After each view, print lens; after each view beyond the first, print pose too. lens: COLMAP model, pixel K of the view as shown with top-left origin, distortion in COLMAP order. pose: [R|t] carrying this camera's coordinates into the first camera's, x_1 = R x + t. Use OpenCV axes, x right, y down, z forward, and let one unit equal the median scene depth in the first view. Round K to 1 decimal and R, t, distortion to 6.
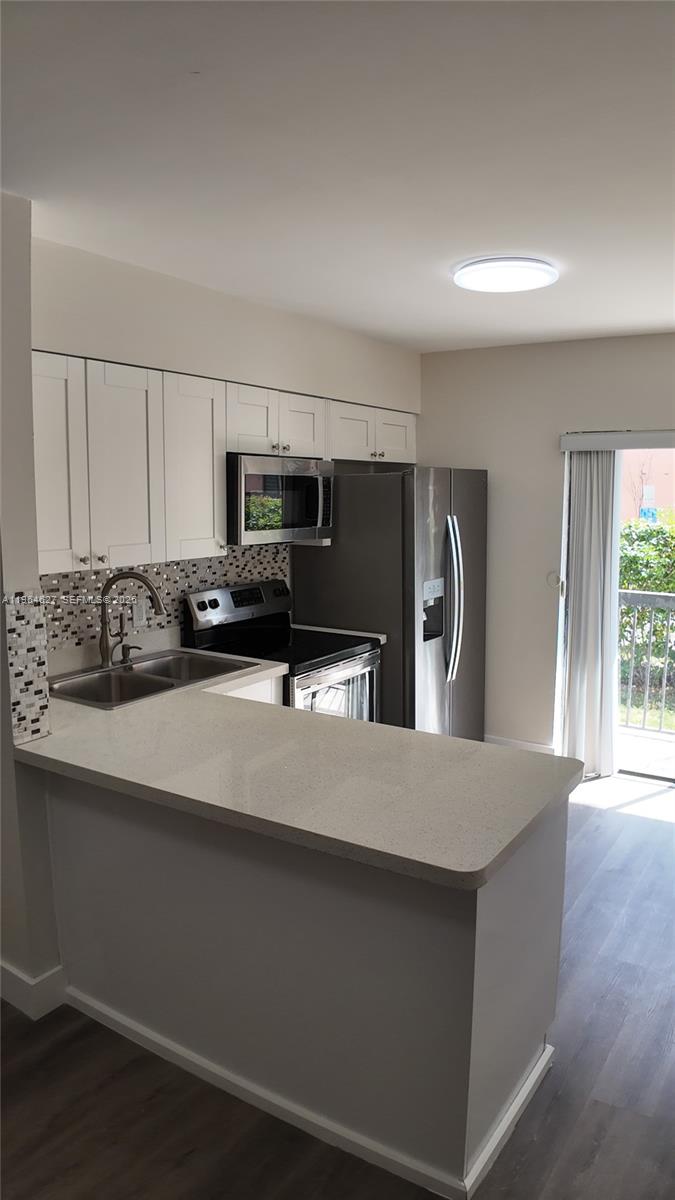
lens RADIAL K [[797.4, 0, 324.9], [0, 797.4, 597.8], [0, 0, 1]] dist [-0.082836, -0.026534]
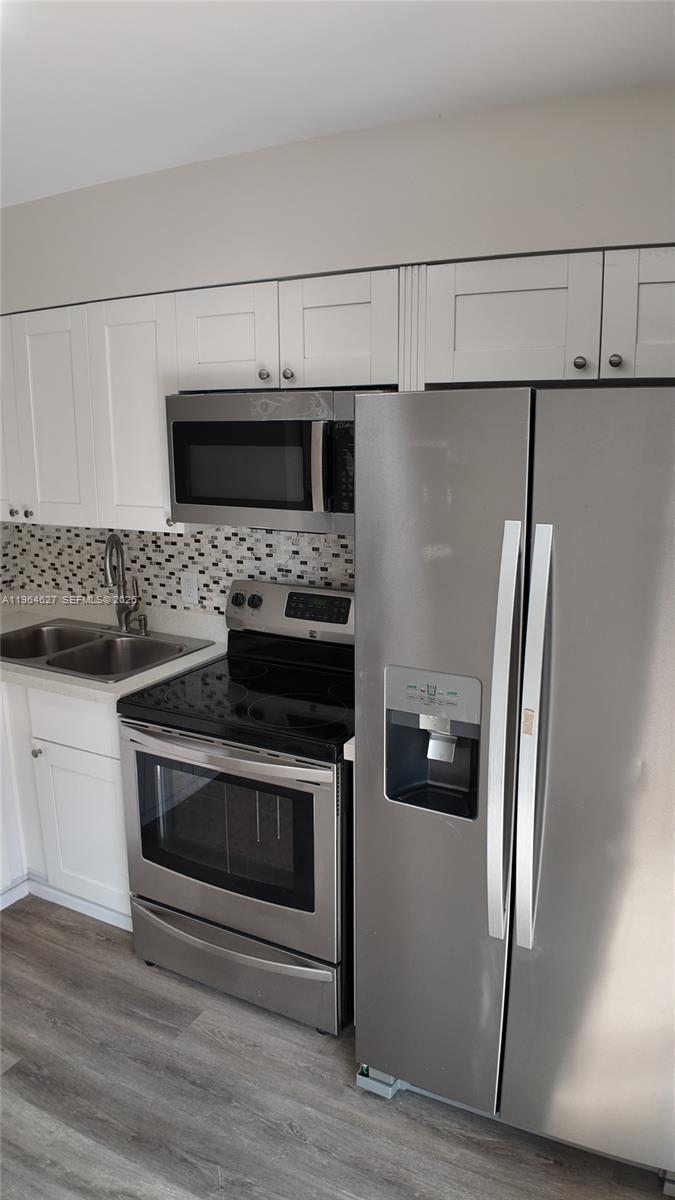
lens RADIAL K [[797.4, 0, 333.7], [0, 797.4, 607.2], [0, 0, 1]] dist [-0.082836, -0.026534]
pose [[0.090152, 0.214488, -0.972557, 0.542309], [-0.132820, 0.970400, 0.201700, -0.135294], [0.987032, 0.110992, 0.115972, 0.932130]]
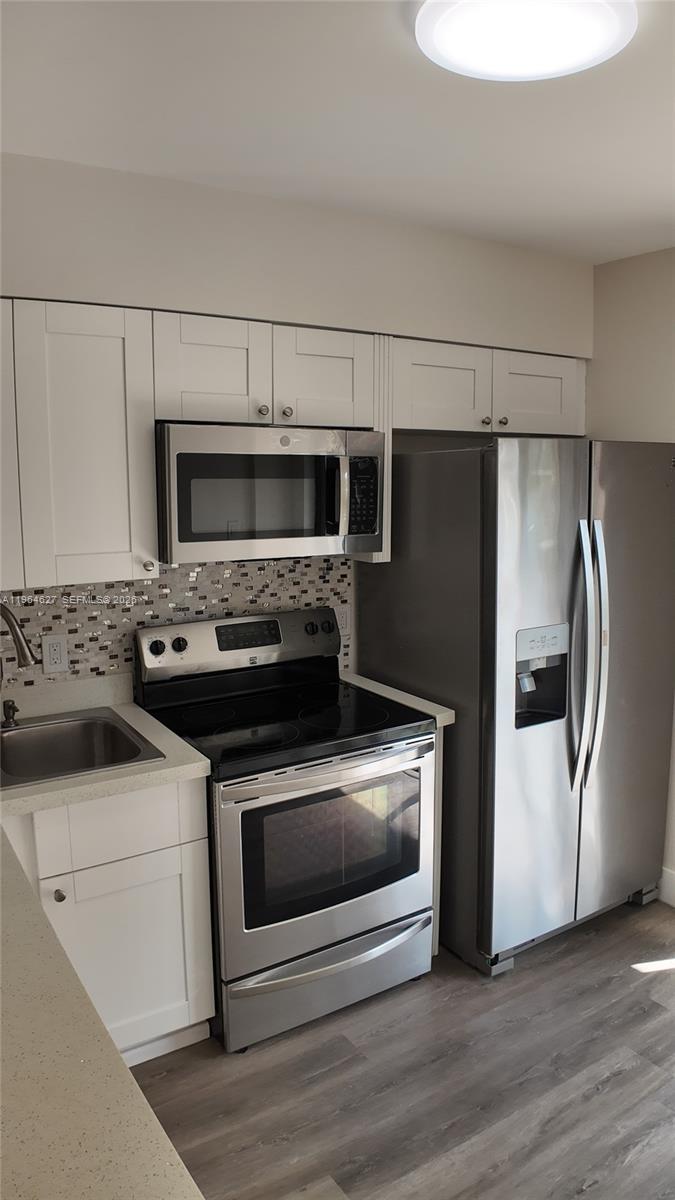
lens RADIAL K [[797.4, 0, 346.4], [0, 797.4, 604.9], [0, 0, 1]] dist [-0.082836, -0.026534]
pose [[0.916405, 0.063753, -0.395141, 0.245768], [-0.051626, 0.997814, 0.041260, -0.058632], [0.396908, -0.017411, 0.917693, 0.405854]]
